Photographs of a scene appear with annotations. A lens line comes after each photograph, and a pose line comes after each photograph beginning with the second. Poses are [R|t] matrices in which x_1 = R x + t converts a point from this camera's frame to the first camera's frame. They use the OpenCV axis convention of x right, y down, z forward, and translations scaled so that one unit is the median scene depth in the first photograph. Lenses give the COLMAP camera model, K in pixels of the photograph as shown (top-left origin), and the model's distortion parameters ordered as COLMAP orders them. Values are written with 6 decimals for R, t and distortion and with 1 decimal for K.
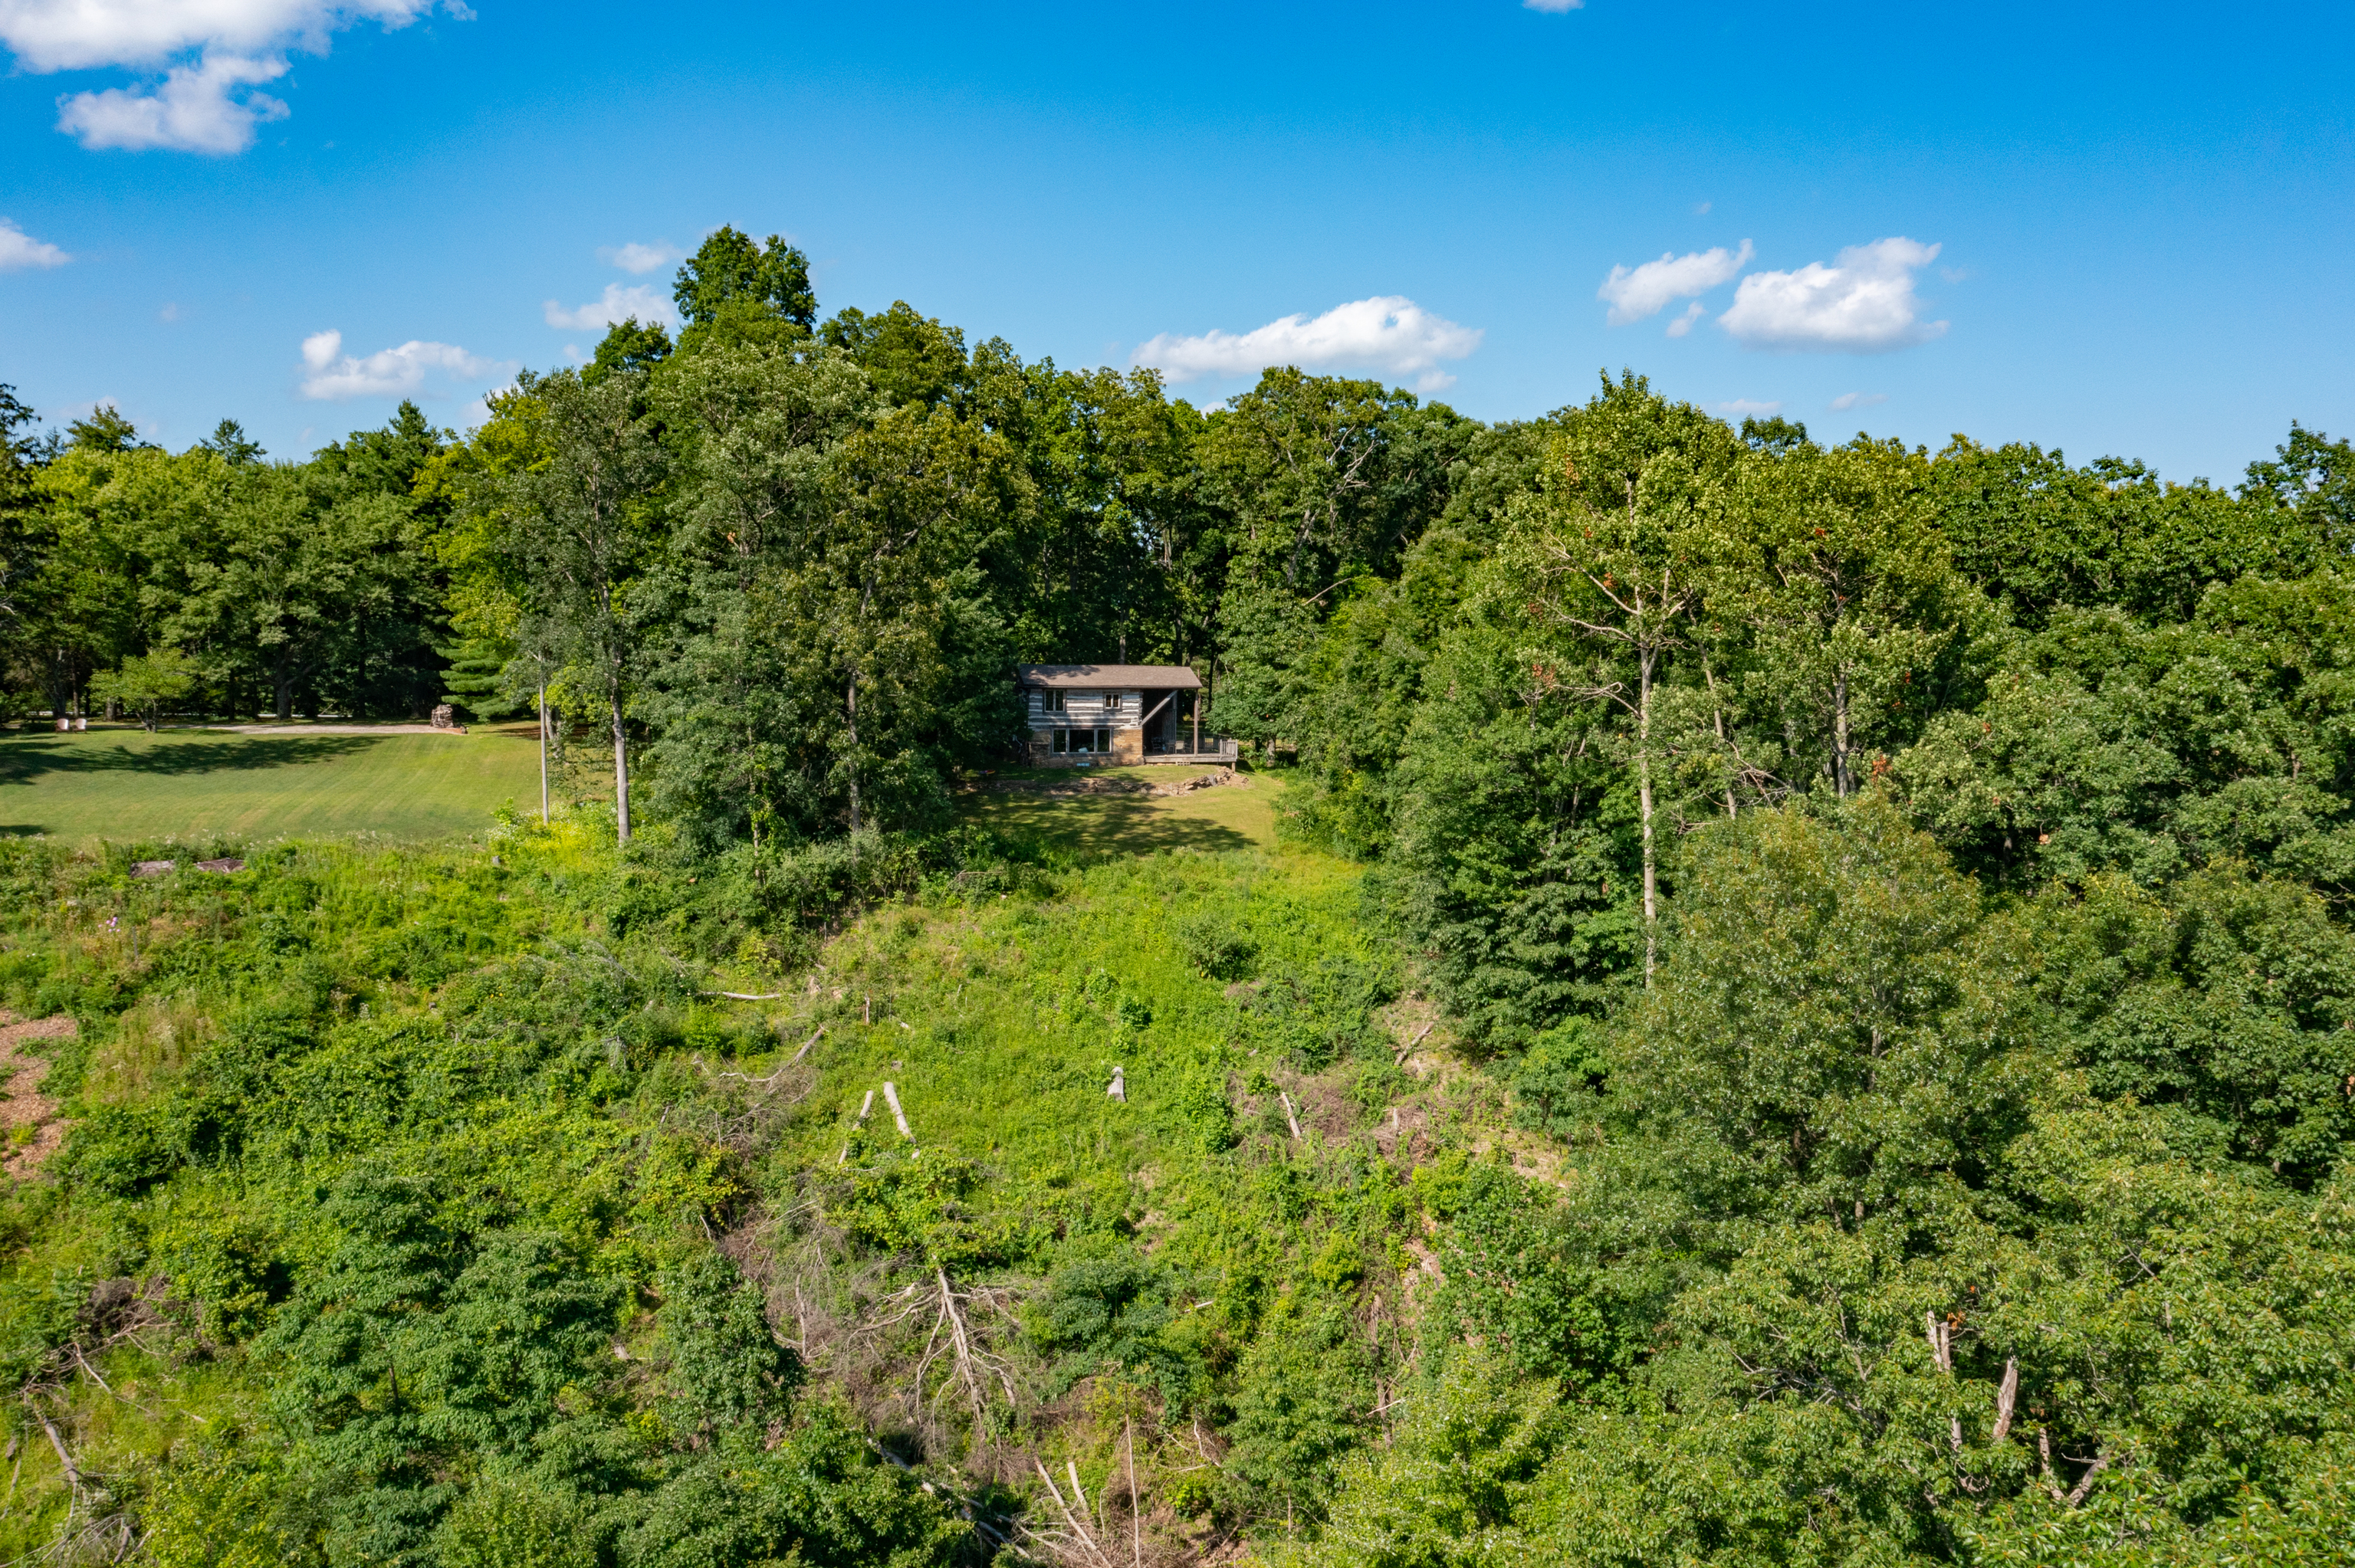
lens RADIAL K [[1857.4, 0, 1186.3], [0, 1857.4, 790.7], [0, 0, 1]] dist [0.000439, -0.013845]
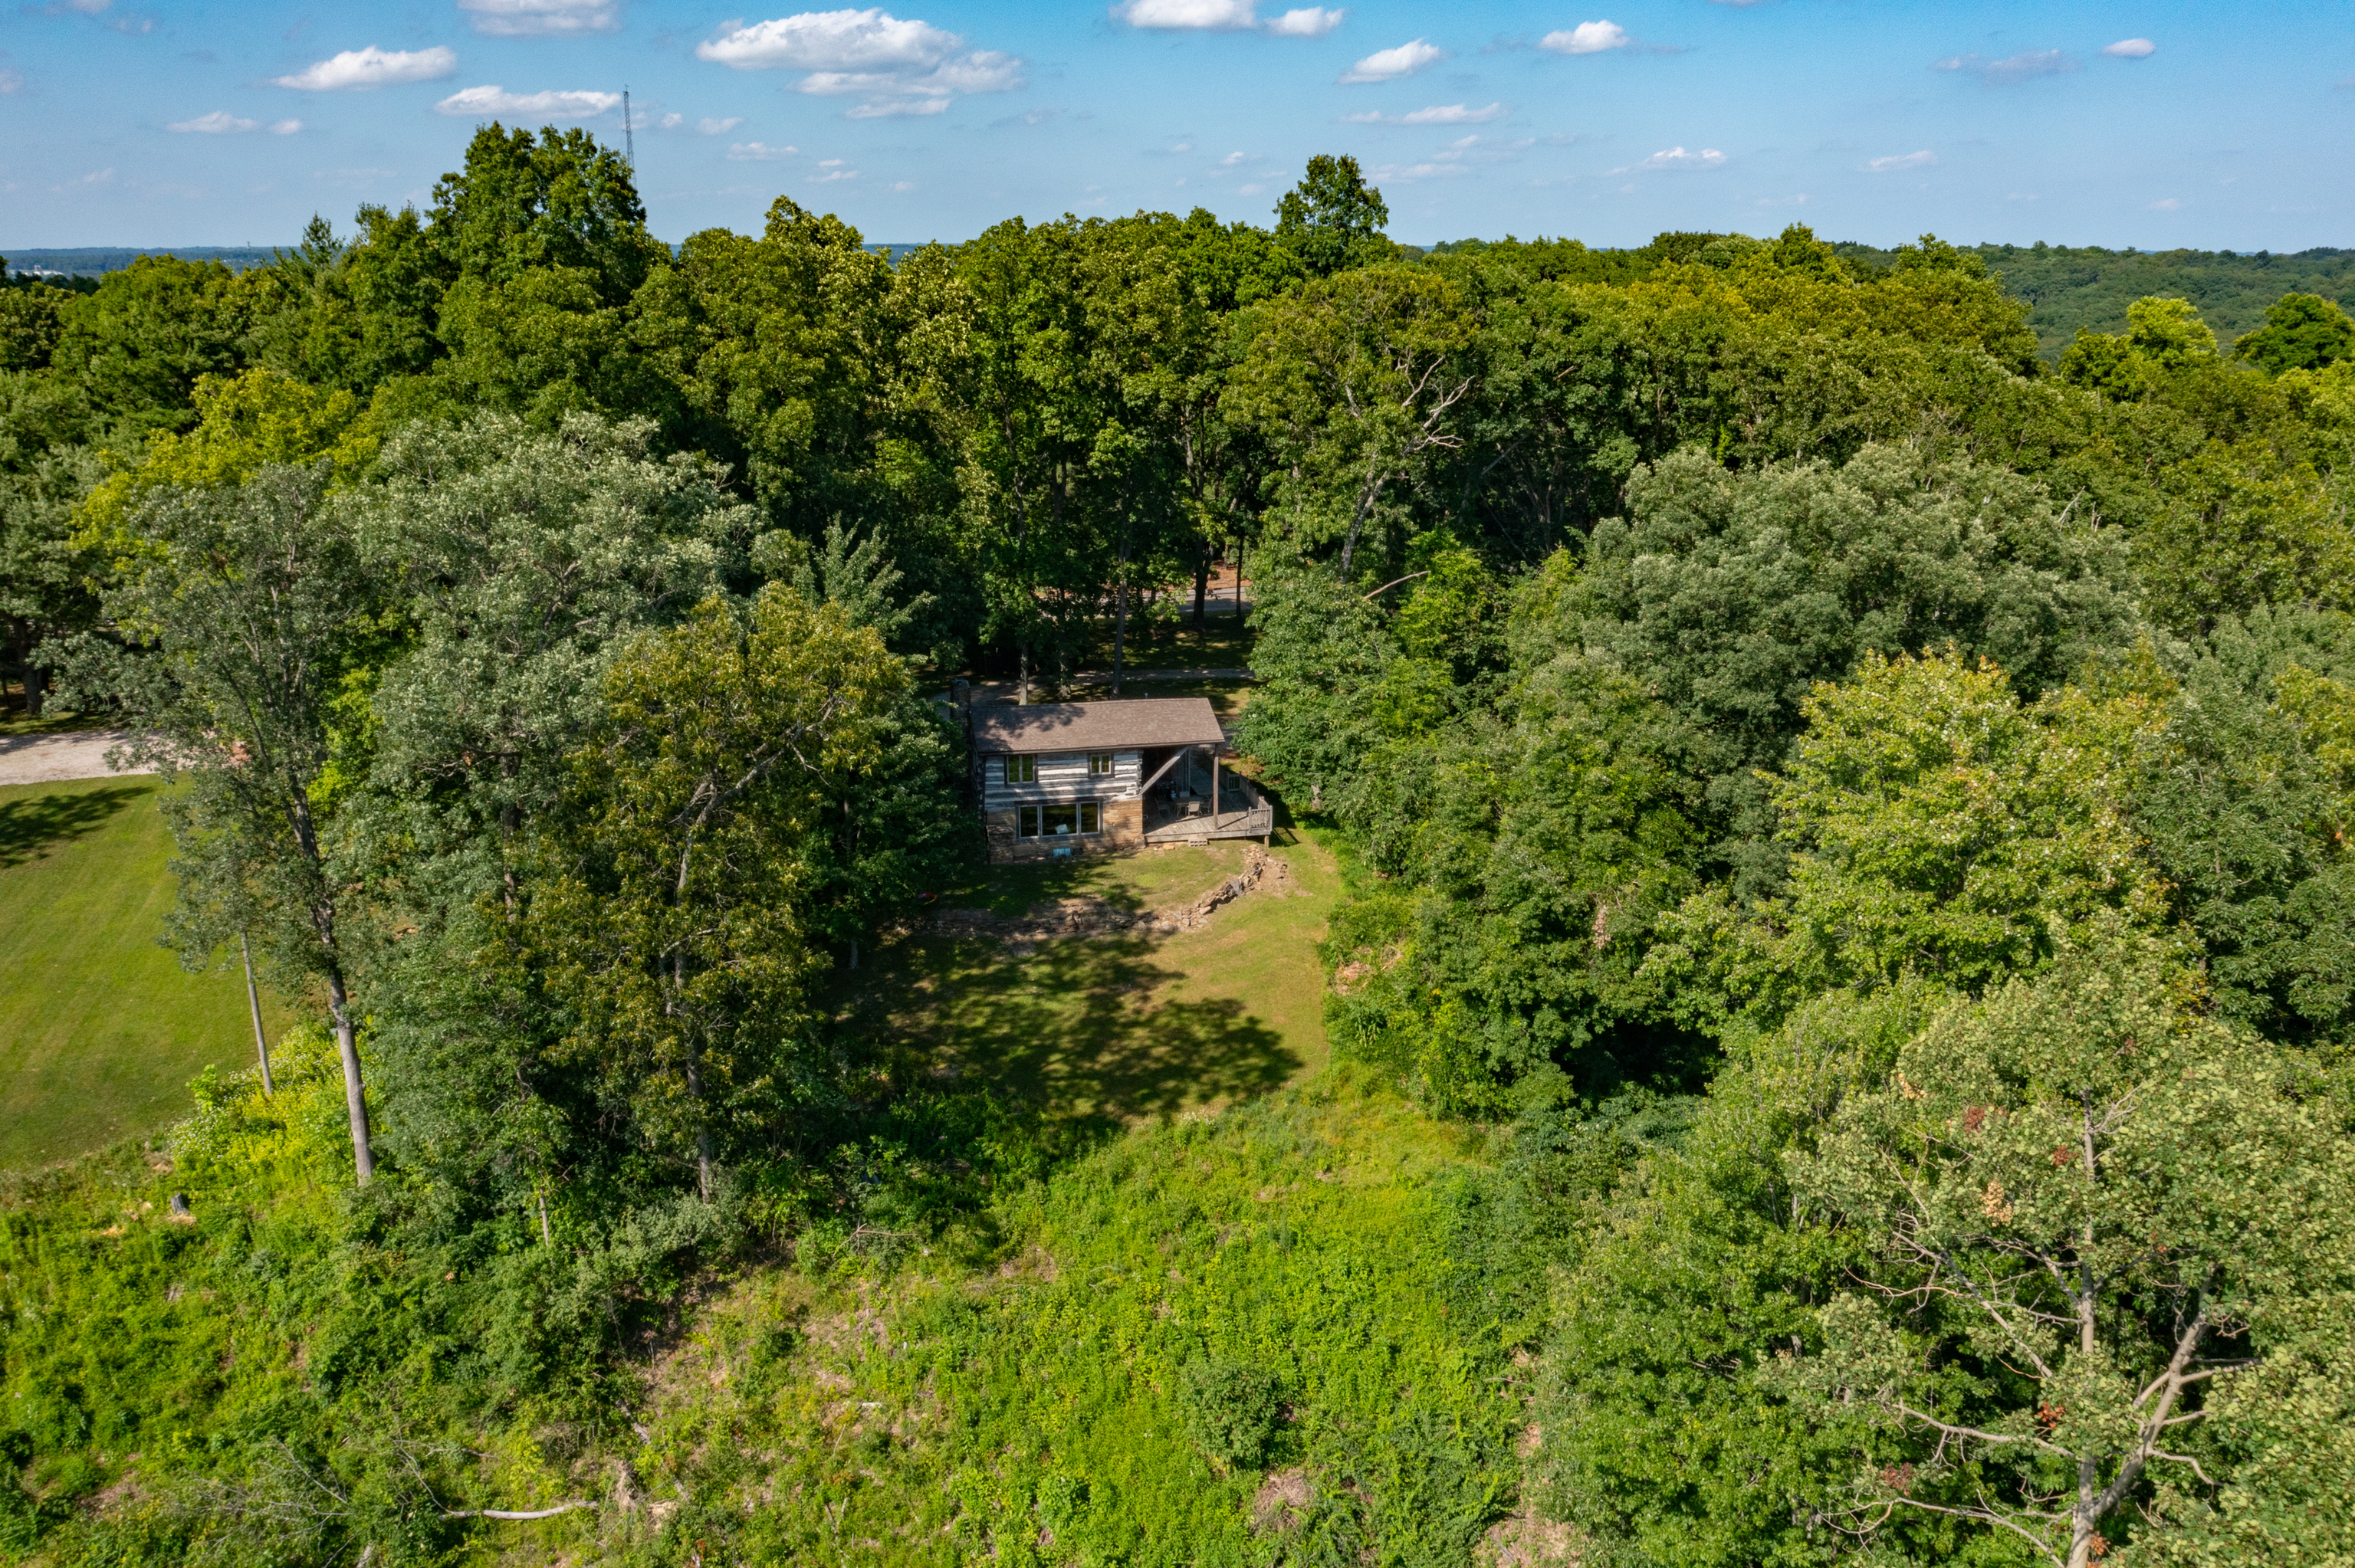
lens RADIAL K [[1857.4, 0, 1183.6], [0, 1857.4, 773.0], [0, 0, 1]] dist [0.000439, -0.013845]
pose [[0.999799, 0.000919, -0.020012, 0.006841], [0.003073, 0.980095, 0.198508, -0.186636], [0.019796, -0.198529, 0.979895, 0.282203]]
